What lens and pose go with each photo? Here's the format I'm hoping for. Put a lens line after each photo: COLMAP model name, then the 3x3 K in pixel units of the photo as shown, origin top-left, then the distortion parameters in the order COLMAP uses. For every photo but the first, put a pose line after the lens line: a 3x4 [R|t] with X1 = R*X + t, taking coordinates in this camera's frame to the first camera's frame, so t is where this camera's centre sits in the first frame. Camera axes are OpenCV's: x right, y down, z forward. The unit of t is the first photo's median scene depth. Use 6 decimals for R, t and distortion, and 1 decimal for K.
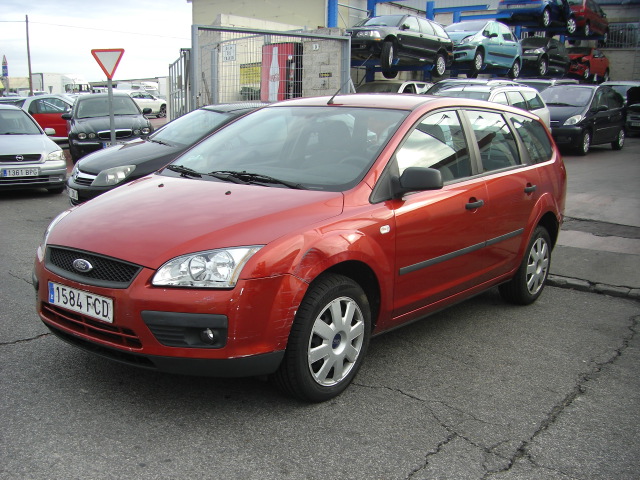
lens RADIAL K [[728.2, 0, 299.8], [0, 728.2, 276.2], [0, 0, 1]] dist [-0.148063, 0.000000]
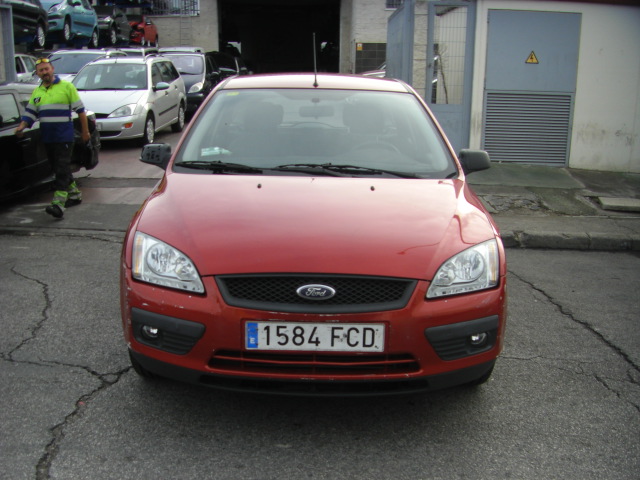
lens RADIAL K [[728.2, 0, 301.9], [0, 728.2, 266.5], [0, 0, 1]] dist [-0.148063, 0.000000]
pose [[0.786651, -0.154809, 0.597675, -0.578225], [0.136175, 0.987719, 0.076605, -0.078676], [-0.602193, 0.021127, 0.798071, 0.255361]]
